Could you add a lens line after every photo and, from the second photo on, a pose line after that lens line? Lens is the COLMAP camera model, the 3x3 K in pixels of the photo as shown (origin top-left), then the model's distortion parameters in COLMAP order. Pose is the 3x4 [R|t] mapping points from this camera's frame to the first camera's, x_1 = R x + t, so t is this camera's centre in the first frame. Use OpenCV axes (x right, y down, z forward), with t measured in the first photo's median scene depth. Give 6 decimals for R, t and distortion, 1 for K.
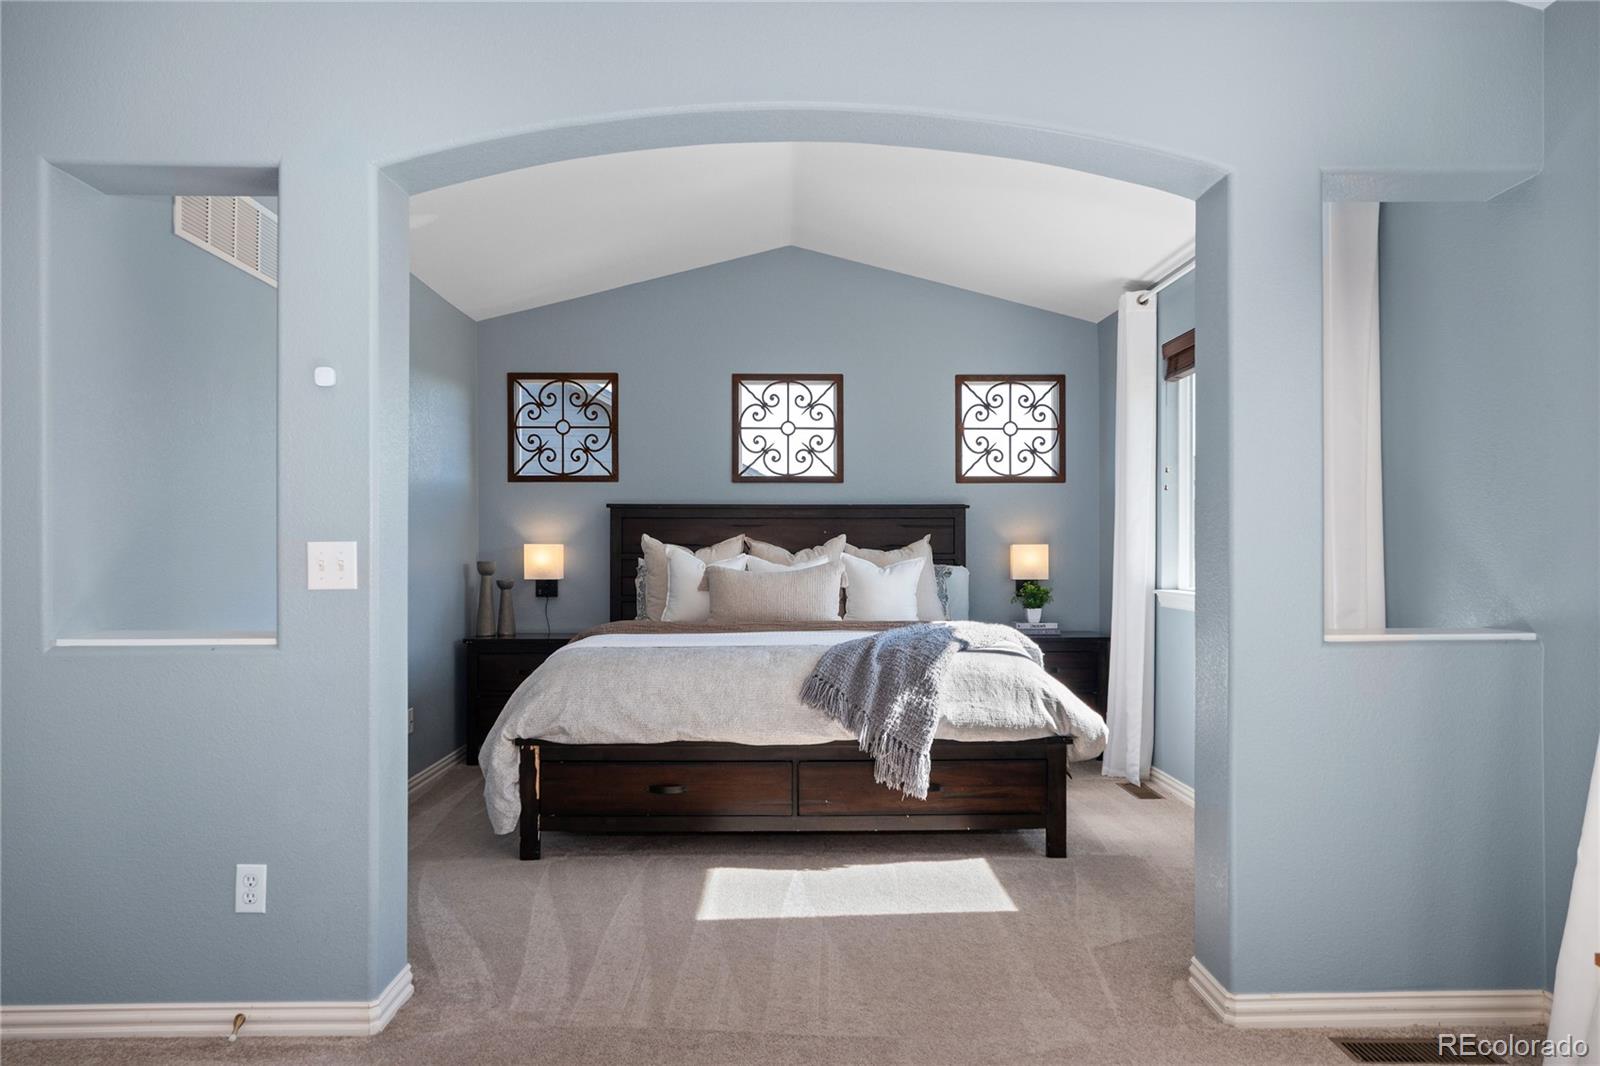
lens RADIAL K [[1072.0, 0, 801.1], [0, 1072.0, 536.6], [0, 0, 1]] dist [0.009066, 0.003750]
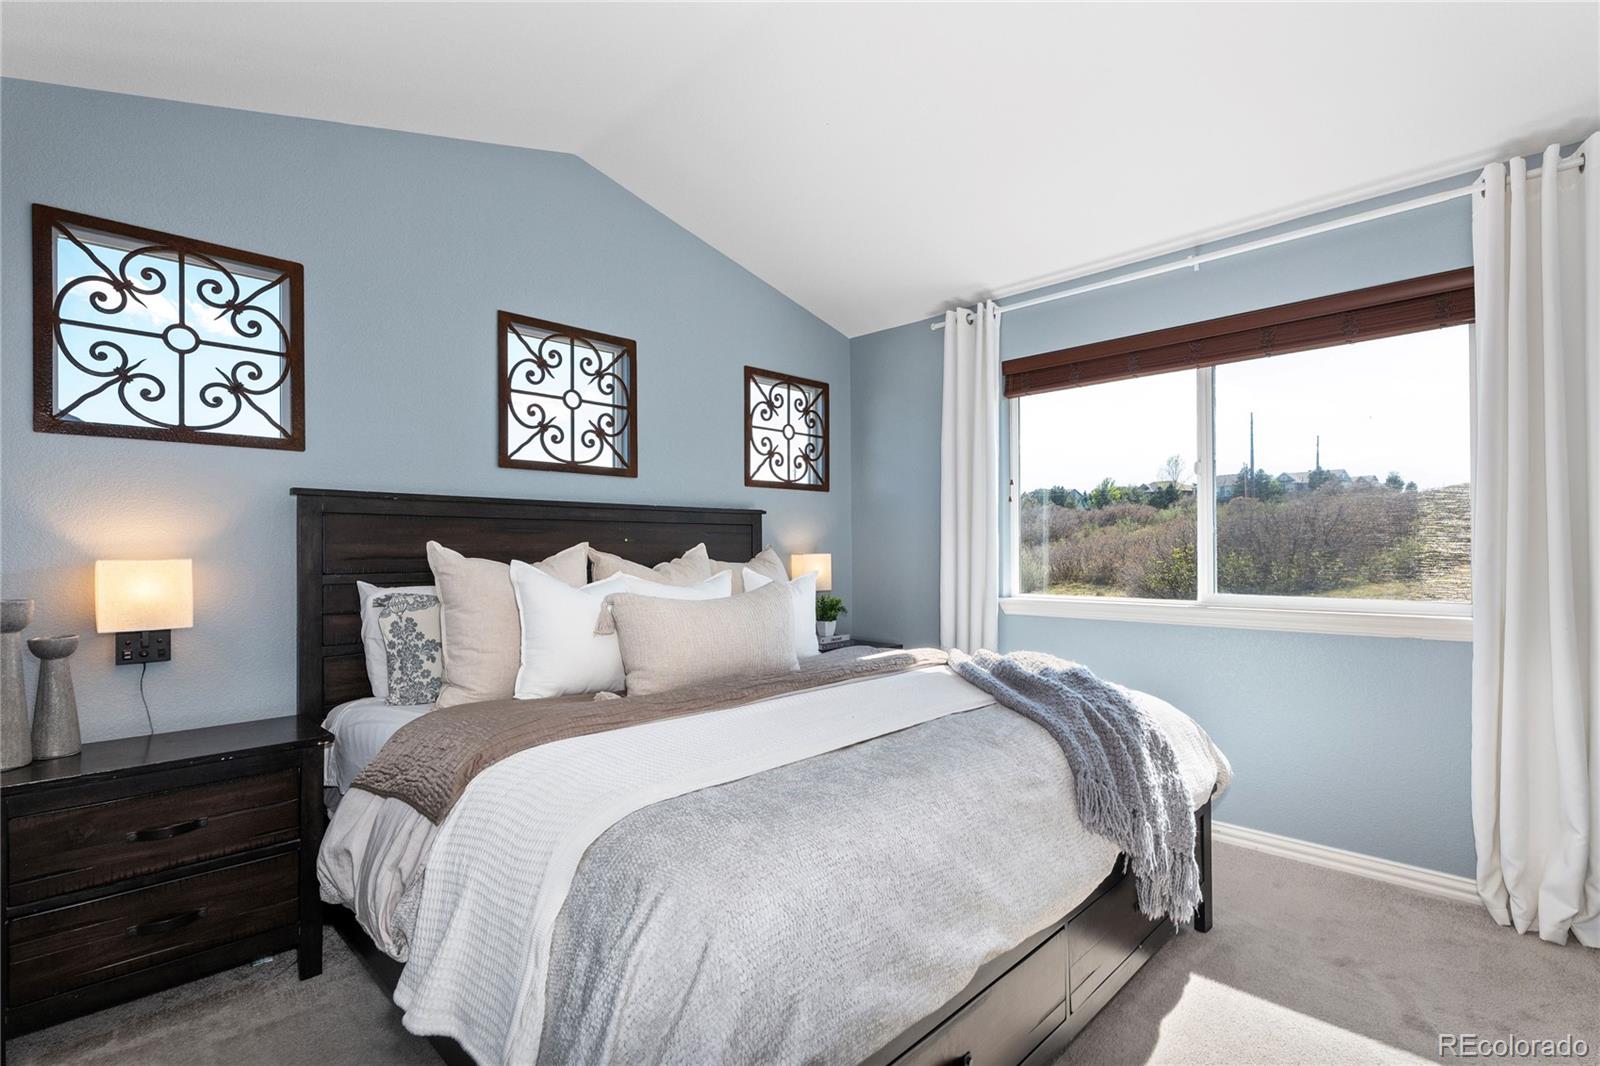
lens RADIAL K [[749.1, 0, 796.7], [0, 749.1, 541.1], [0, 0, 1]] dist [0.004388, 0.000122]
pose [[0.714435, 0.004889, 0.699684, -0.267806], [-0.004673, 0.999987, -0.002217, -0.002716], [-0.699686, -0.001685, 0.714449, 0.528019]]
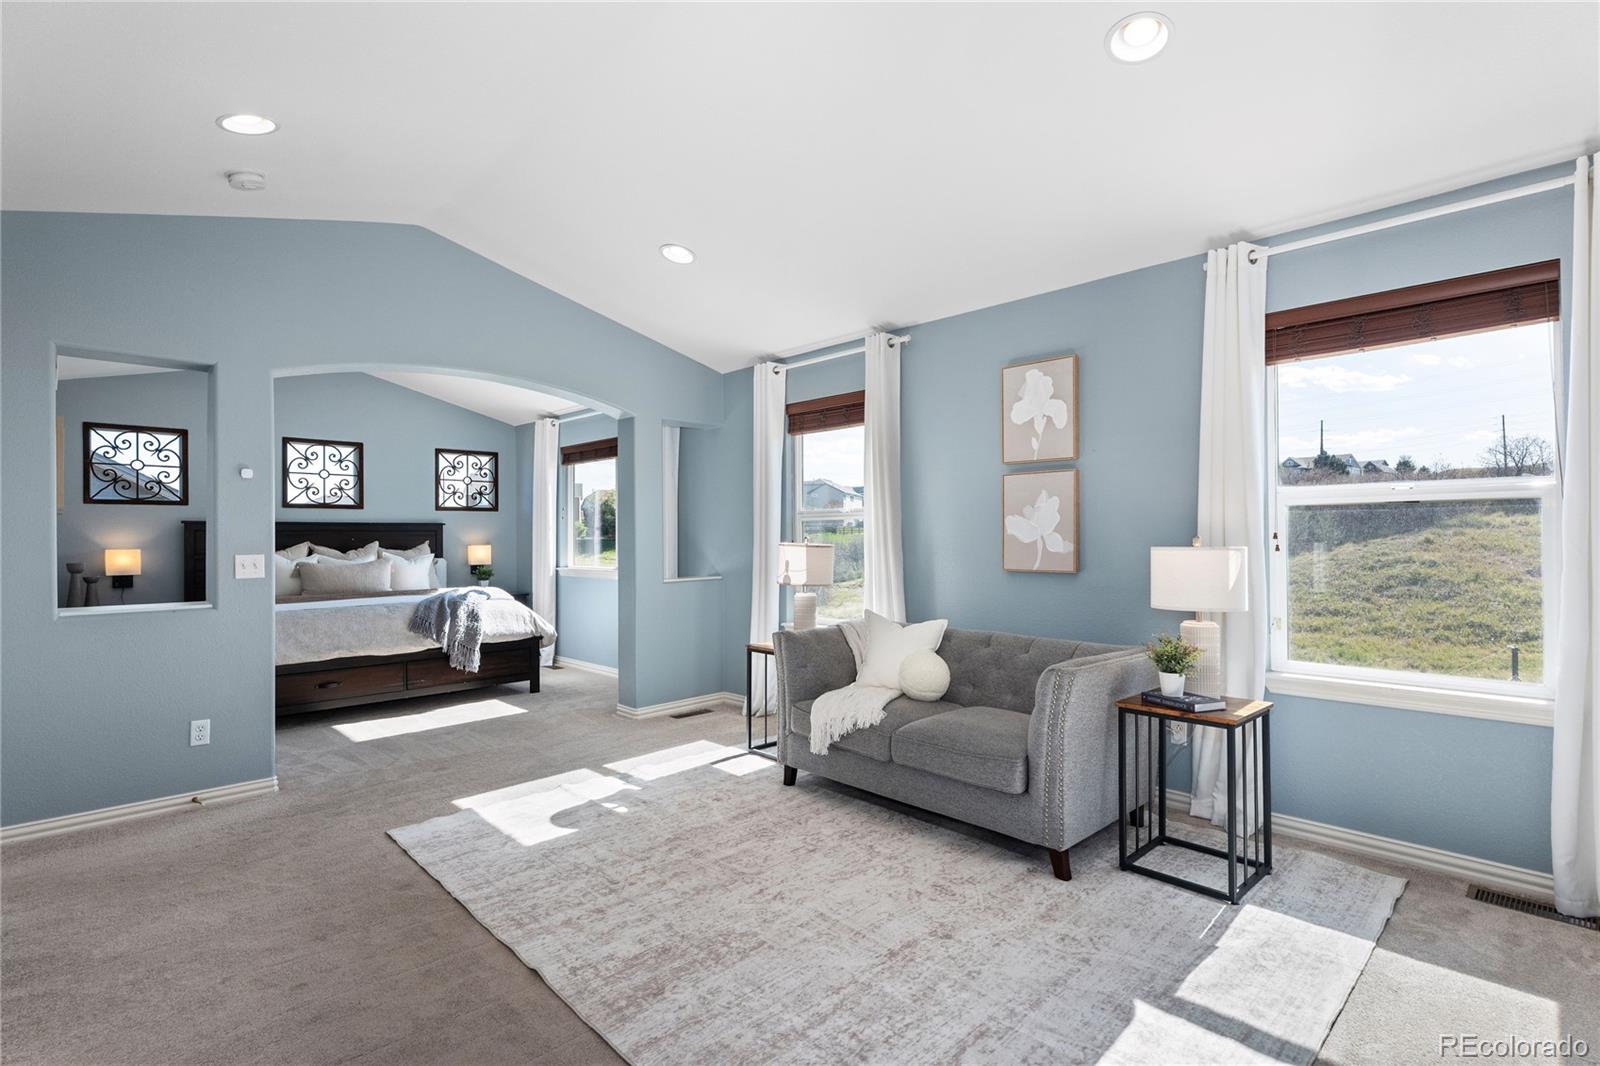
lens RADIAL K [[778.7, 0, 807.7], [0, 778.7, 526.4], [0, 0, 1]] dist [-0.000100, 0.003748]
pose [[0.724317, 0.003635, 0.689458, -0.293621], [0.000069, 0.999986, -0.005344, -0.017371], [-0.689467, 0.003919, 0.724306, -0.337200]]
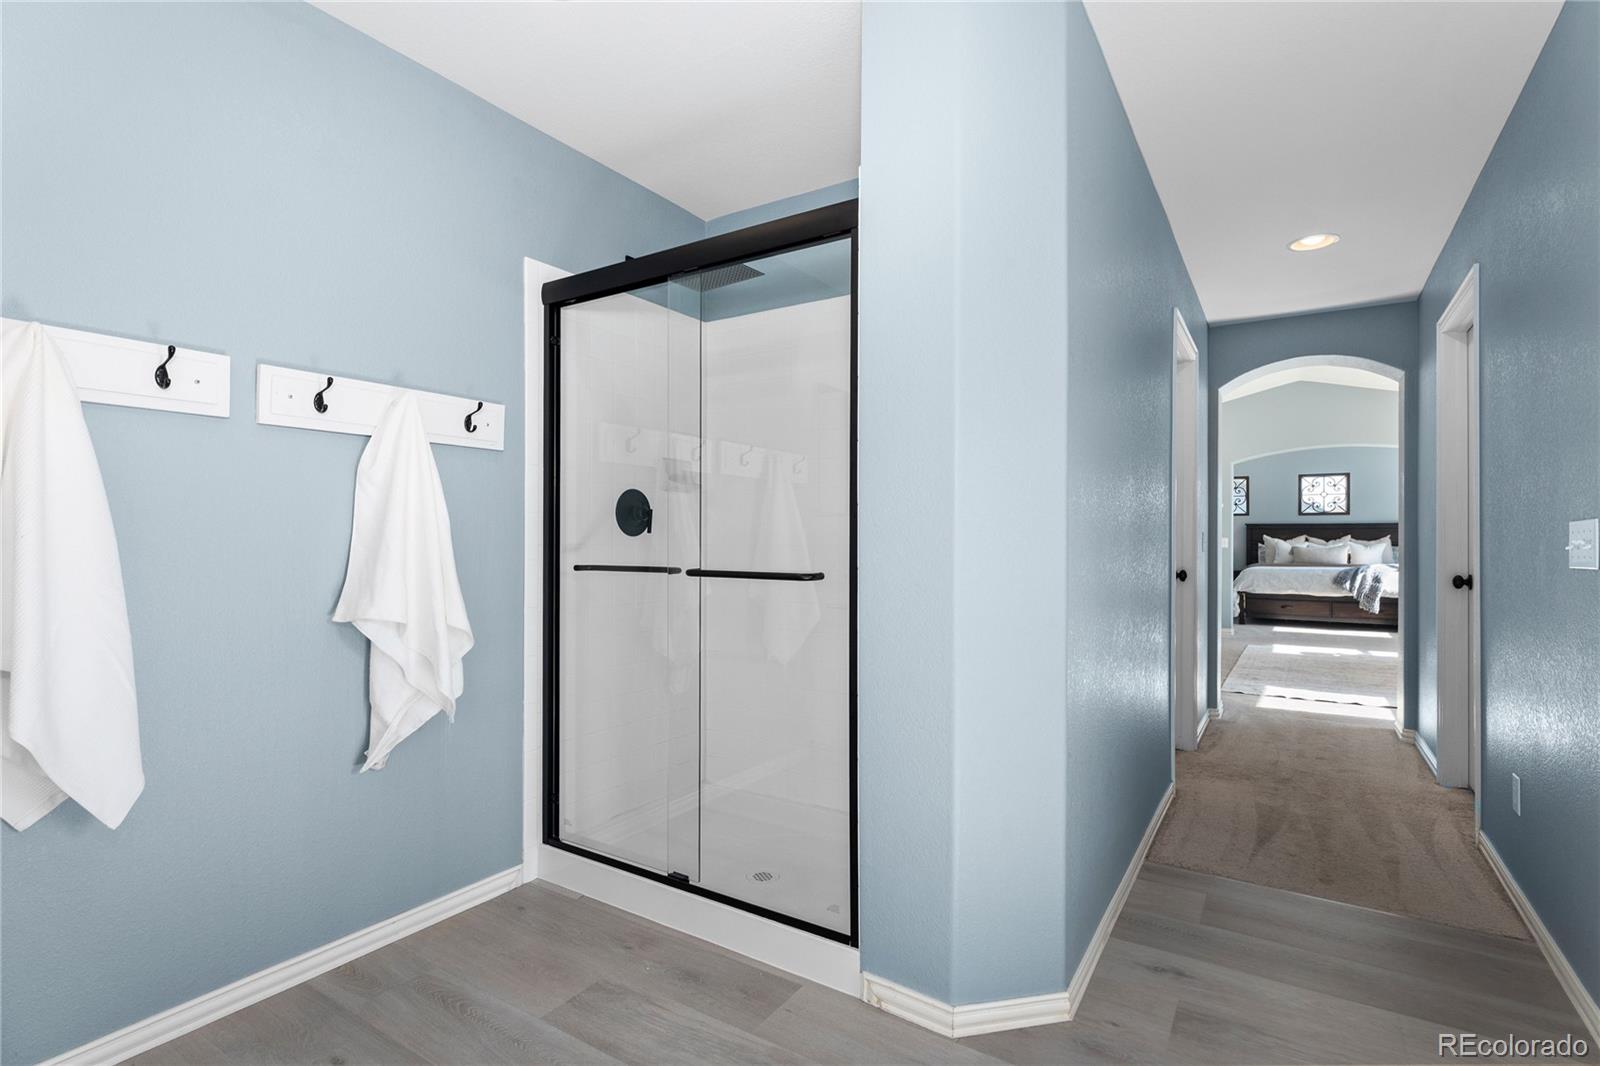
lens RADIAL K [[778.7, 0, 789.8], [0, 778.7, 537.0], [0, 0, 1]] dist [-0.000100, 0.003748]
pose [[0.828793, -0.001205, -0.559554, -0.029009], [0.005225, 0.999971, 0.005584, -0.013864], [0.559531, -0.007551, 0.828775, -1.341520]]
